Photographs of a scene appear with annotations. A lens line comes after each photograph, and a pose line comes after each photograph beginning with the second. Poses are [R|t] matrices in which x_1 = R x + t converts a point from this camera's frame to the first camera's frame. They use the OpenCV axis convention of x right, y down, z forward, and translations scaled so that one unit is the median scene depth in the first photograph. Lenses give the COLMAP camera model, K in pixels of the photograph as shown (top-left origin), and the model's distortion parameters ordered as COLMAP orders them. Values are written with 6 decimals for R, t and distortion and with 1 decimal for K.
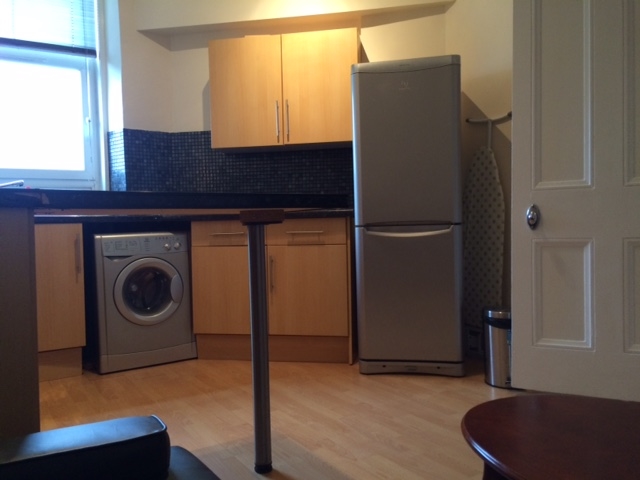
lens RADIAL K [[551.7, 0, 317.4], [0, 551.7, 241.4], [0, 0, 1]] dist [0.068238, -0.061302]
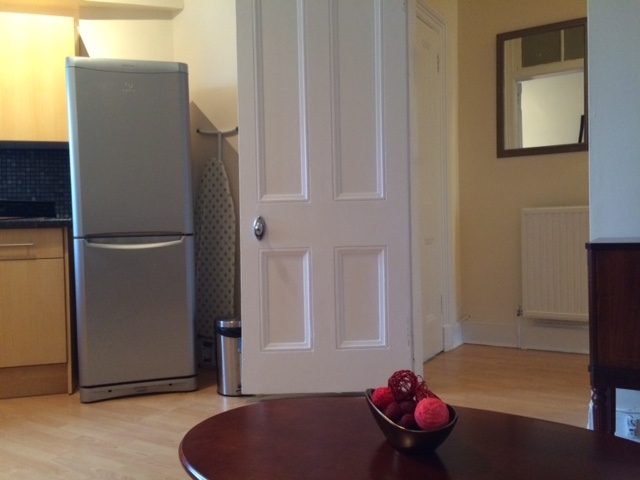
lens RADIAL K [[551.7, 0, 322.0], [0, 551.7, 242.8], [0, 0, 1]] dist [0.068238, -0.061302]
pose [[0.893565, -0.010618, 0.448808, 0.021599], [0.017896, 0.999768, -0.011978, -0.001242], [-0.448576, 0.018735, 0.893548, 0.016859]]
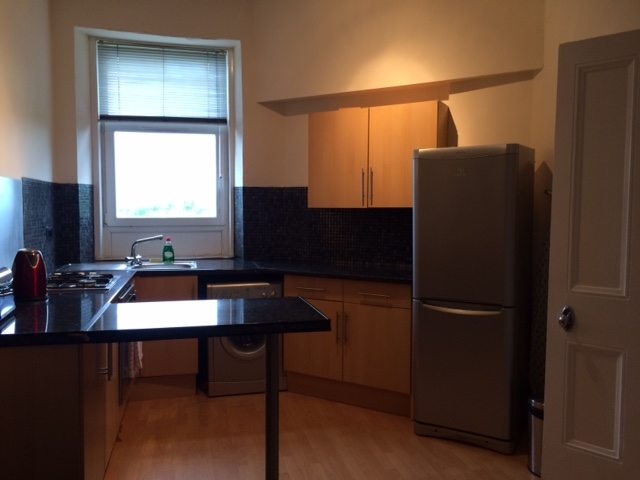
lens RADIAL K [[551.7, 0, 316.9], [0, 551.7, 239.0], [0, 0, 1]] dist [0.068238, -0.061302]
pose [[0.943327, 0.045772, -0.328693, 0.235234], [-0.034391, 0.998593, 0.040359, -0.174992], [0.330077, -0.026768, 0.943574, -0.077971]]
